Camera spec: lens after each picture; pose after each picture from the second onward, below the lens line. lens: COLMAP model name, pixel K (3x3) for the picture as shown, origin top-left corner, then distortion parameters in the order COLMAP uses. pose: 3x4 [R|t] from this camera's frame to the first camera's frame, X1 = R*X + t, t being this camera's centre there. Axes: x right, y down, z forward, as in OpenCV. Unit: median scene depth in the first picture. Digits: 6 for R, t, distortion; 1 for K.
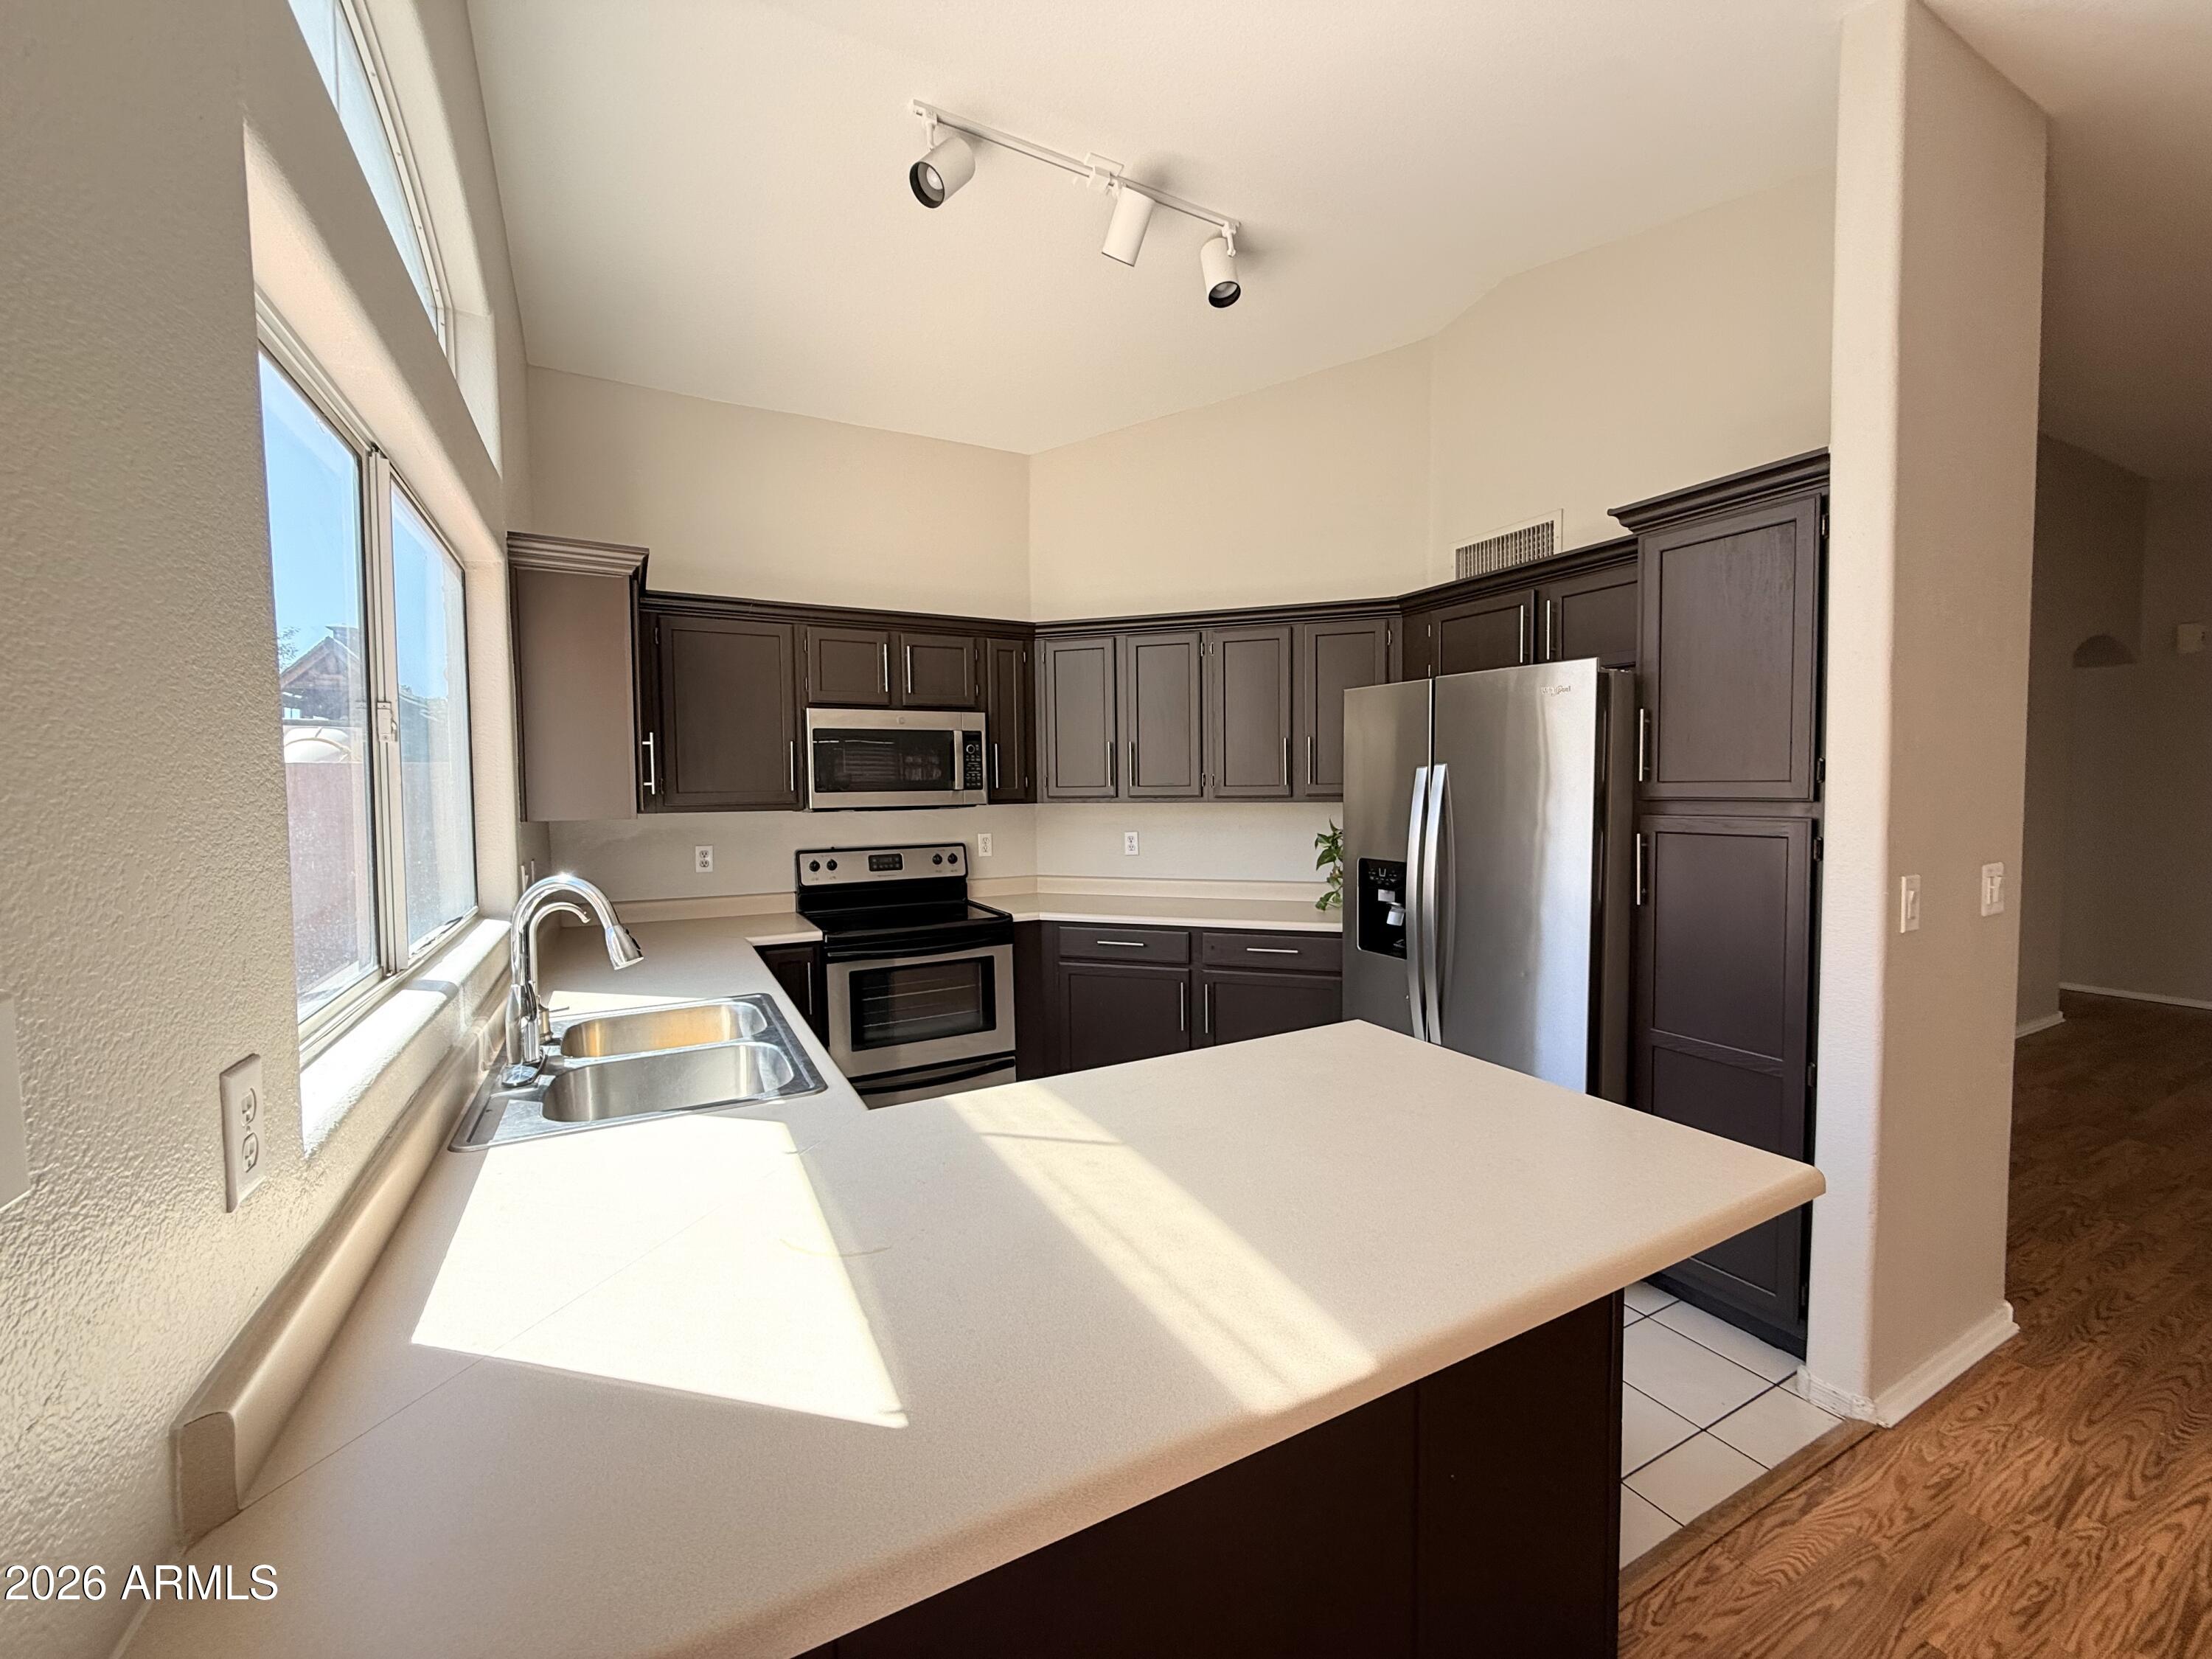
lens RADIAL K [[882.9, 0, 1100.0], [0, 882.9, 826.4], [0, 0, 1]] dist [-0.000584, 0.000281]
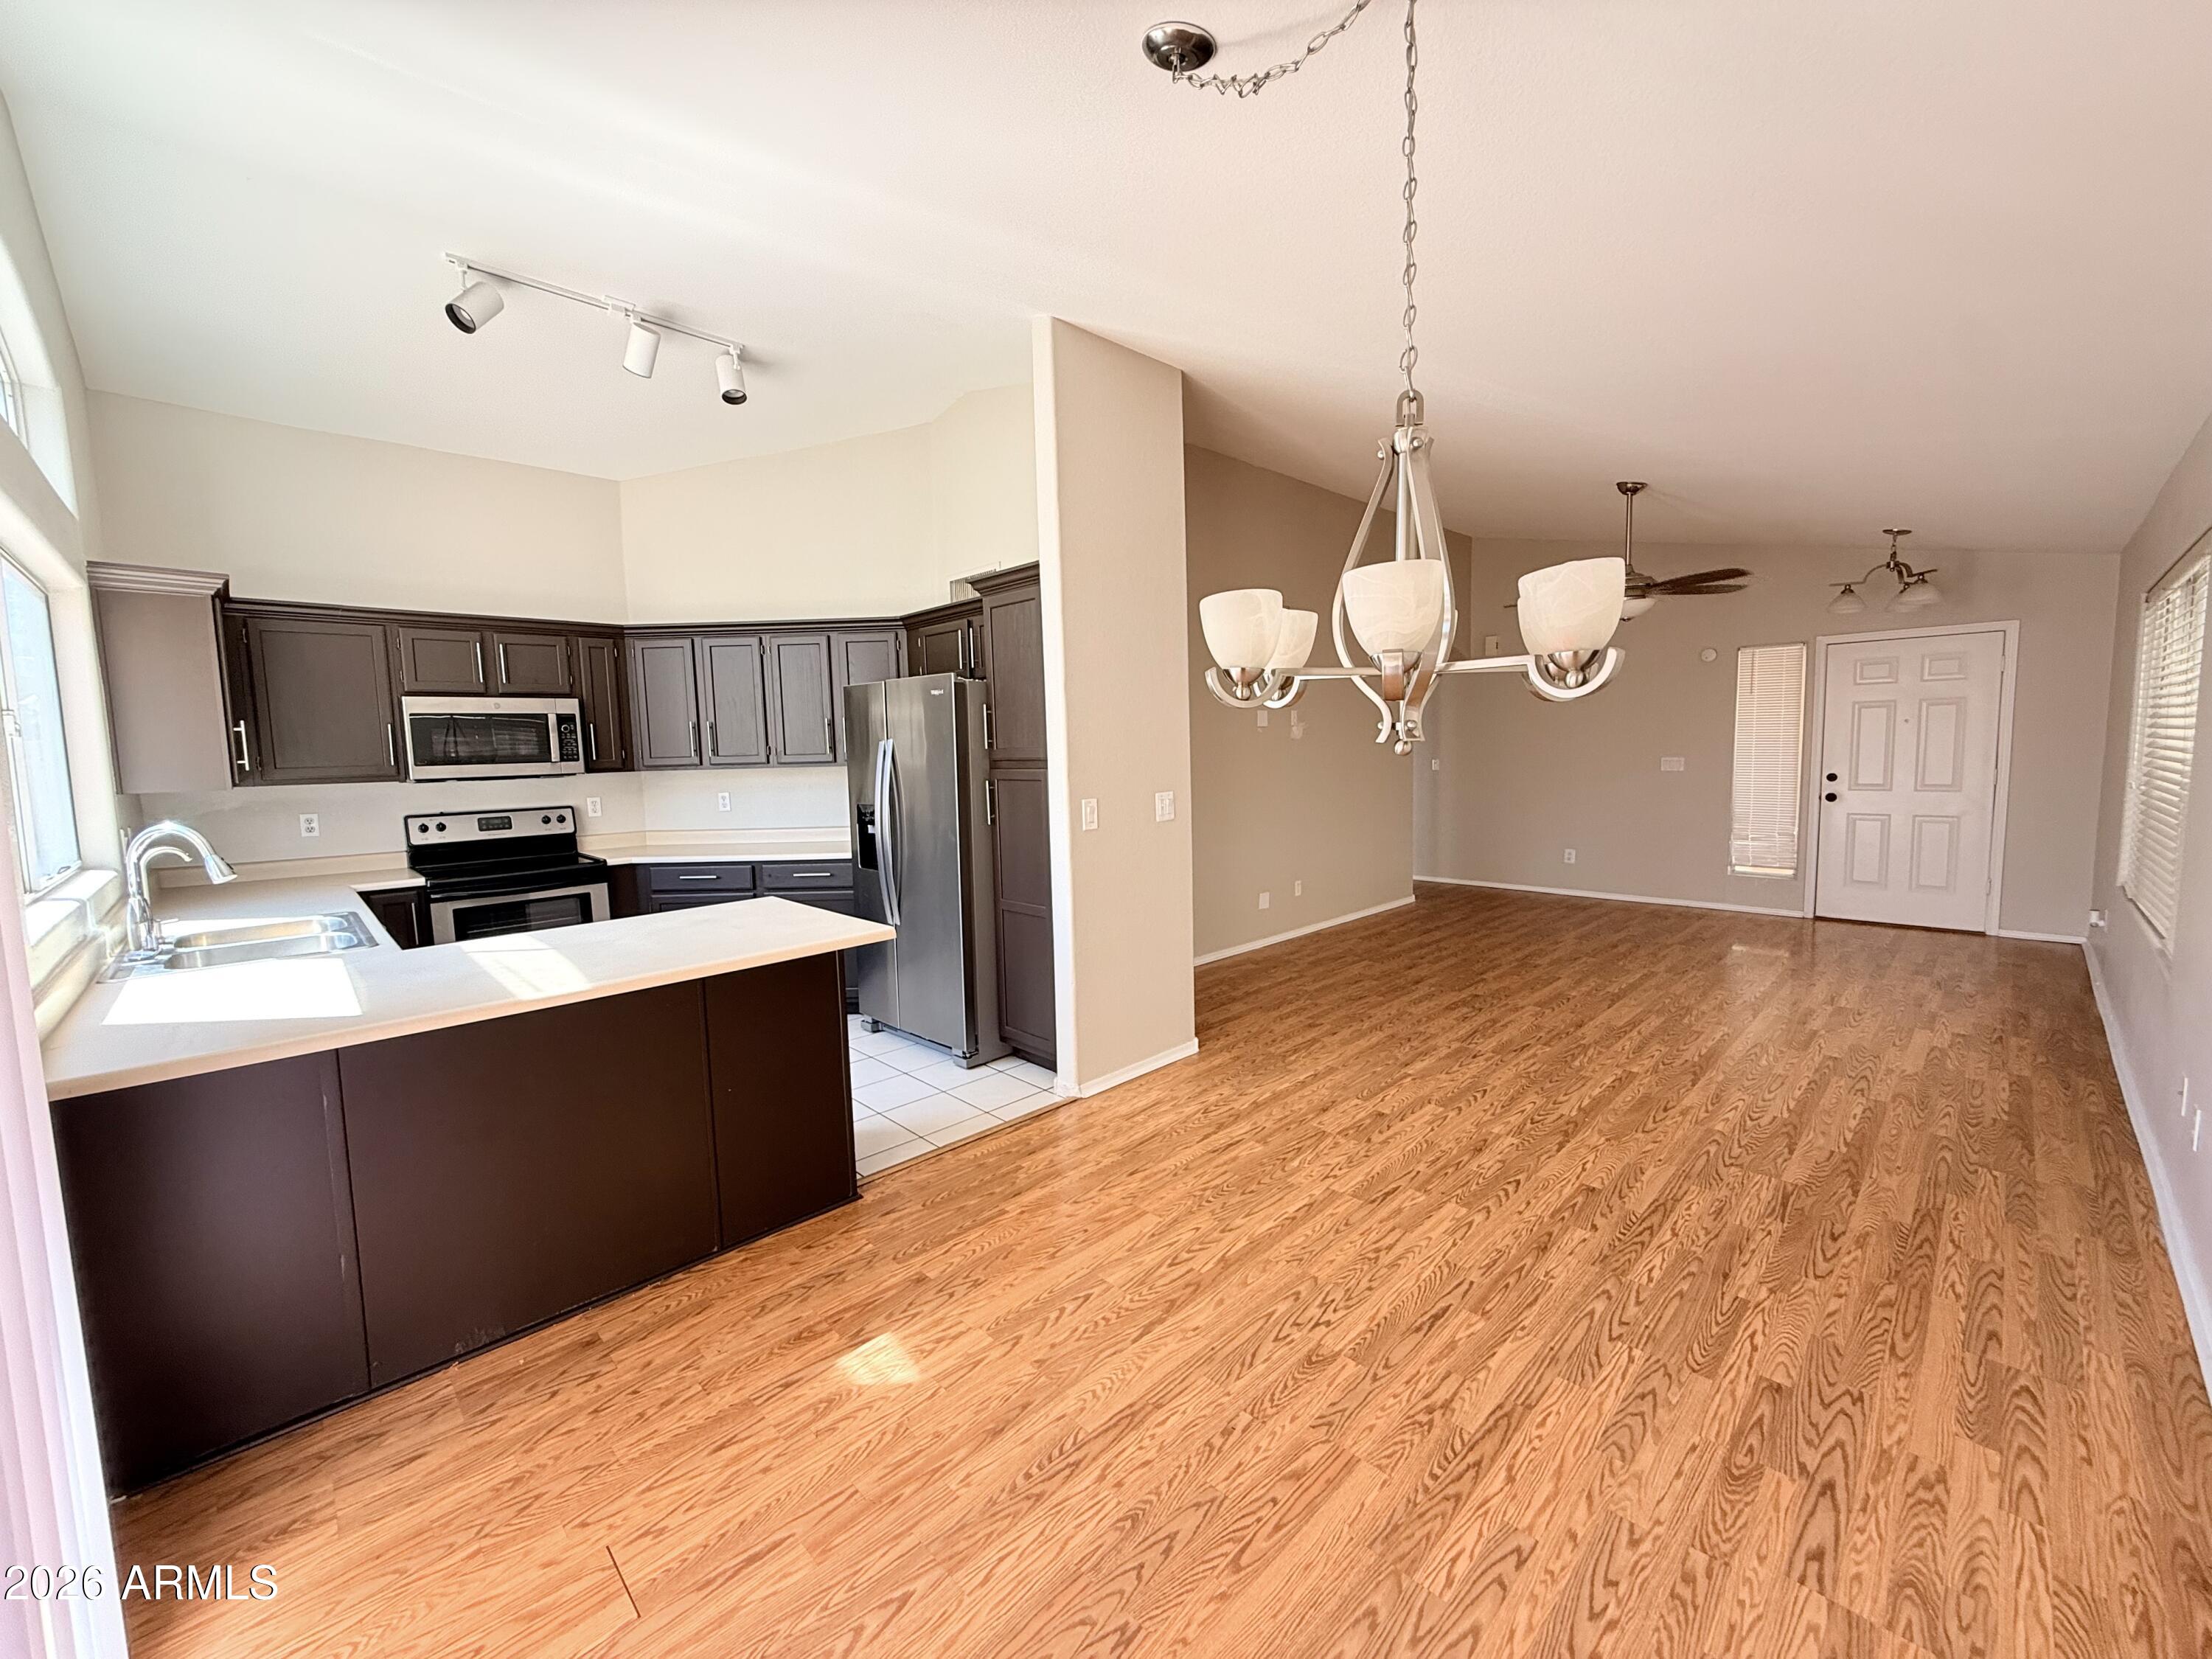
lens RADIAL K [[882.9, 0, 1100.0], [0, 882.9, 826.4], [0, 0, 1]] dist [-0.000584, 0.000281]
pose [[0.960163, -0.039072, 0.276697, 0.240391], [0.028488, 0.998704, 0.042169, 0.019716], [-0.277986, -0.032606, 0.960032, -0.425181]]
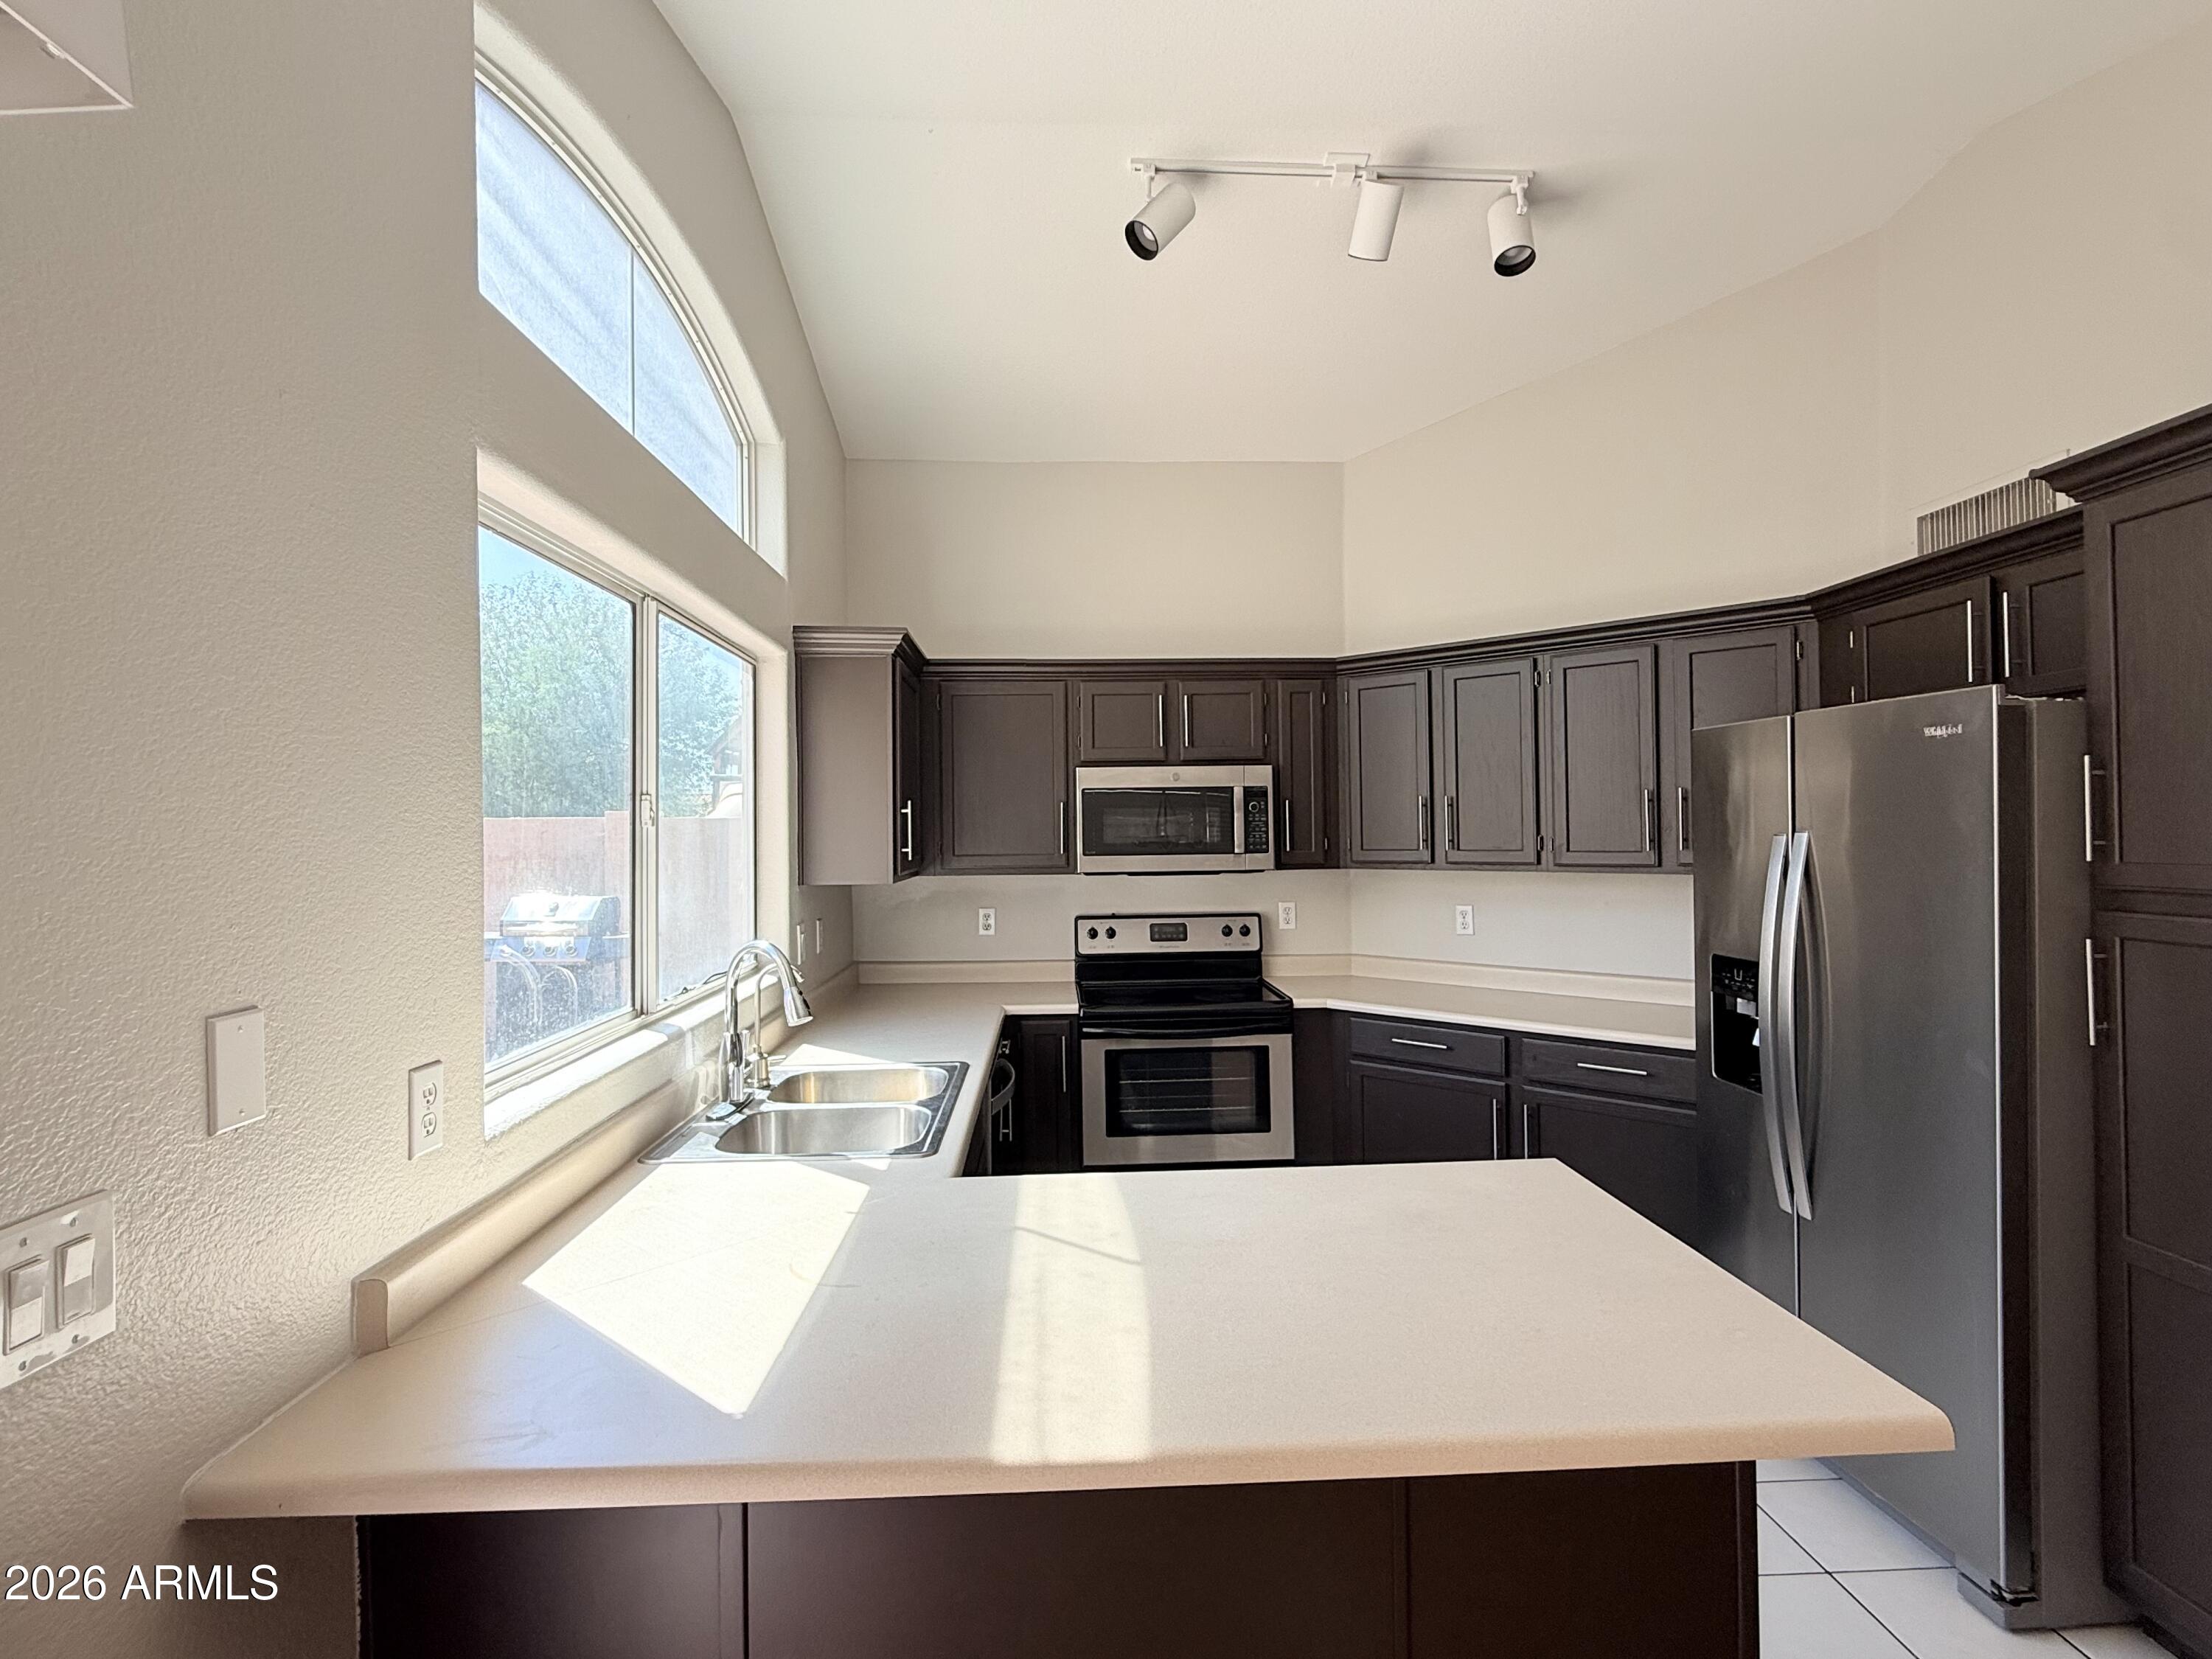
lens RADIAL K [[1092.4, 0, 1100.9], [0, 1092.4, 821.6], [0, 0, 1]] dist [-0.000384, -0.000094]
pose [[0.905844, -0.003743, -0.423596, 0.189373], [-0.018818, 0.998618, -0.049064, -0.017908], [0.423194, 0.052416, 0.904522, -0.052610]]
